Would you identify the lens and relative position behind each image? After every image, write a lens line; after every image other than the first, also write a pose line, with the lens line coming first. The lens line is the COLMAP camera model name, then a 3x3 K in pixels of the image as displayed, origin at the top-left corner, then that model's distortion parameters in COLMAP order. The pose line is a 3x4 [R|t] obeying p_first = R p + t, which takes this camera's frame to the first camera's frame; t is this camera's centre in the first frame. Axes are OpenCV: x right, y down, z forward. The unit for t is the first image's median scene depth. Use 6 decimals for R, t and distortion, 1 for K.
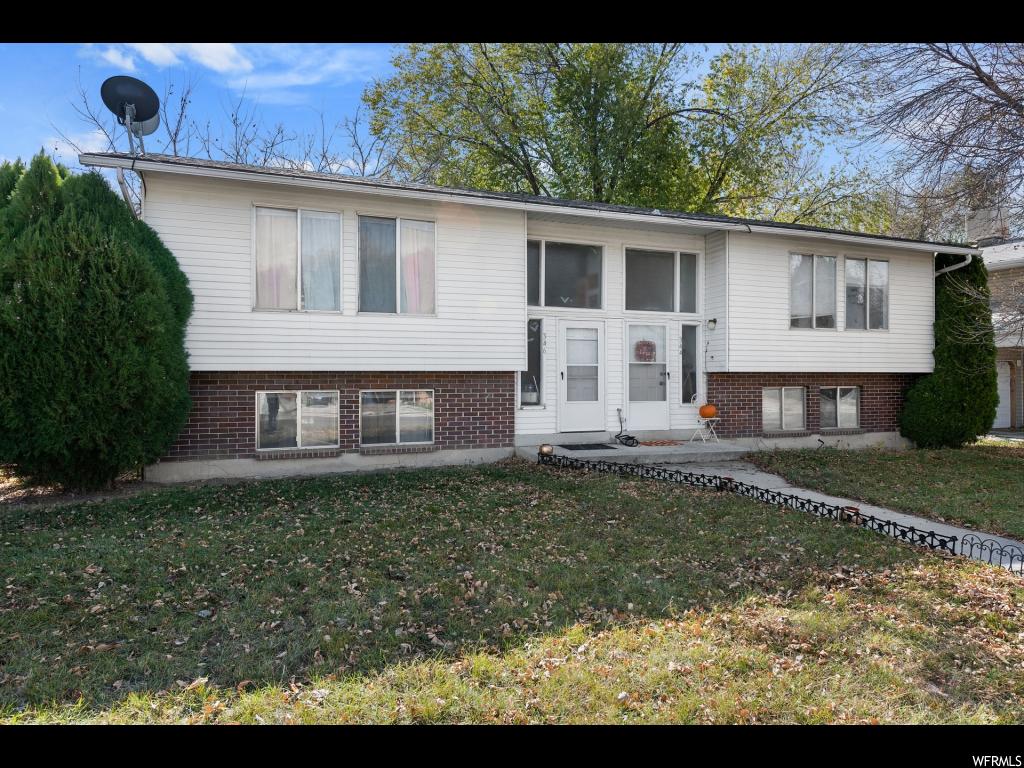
lens RADIAL K [[660.7, 0, 512.0], [0, 660.7, 384.0], [0, 0, 1]] dist [0.048484, -0.000173]
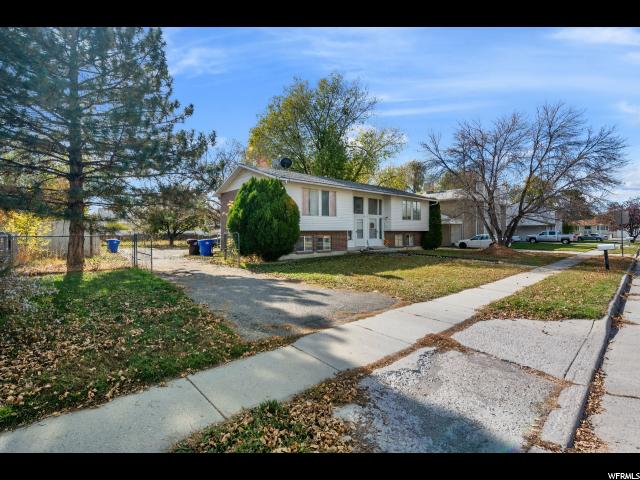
lens RADIAL K [[299.5, 0, 320.0], [0, 299.5, 240.0], [0, 0, 1]] dist [-0.000026, -0.000003]
pose [[0.940059, -0.009601, 0.340877, -0.649542], [0.002686, 0.999781, 0.020750, -0.001618], [-0.341002, -0.018591, 0.939879, -0.493097]]
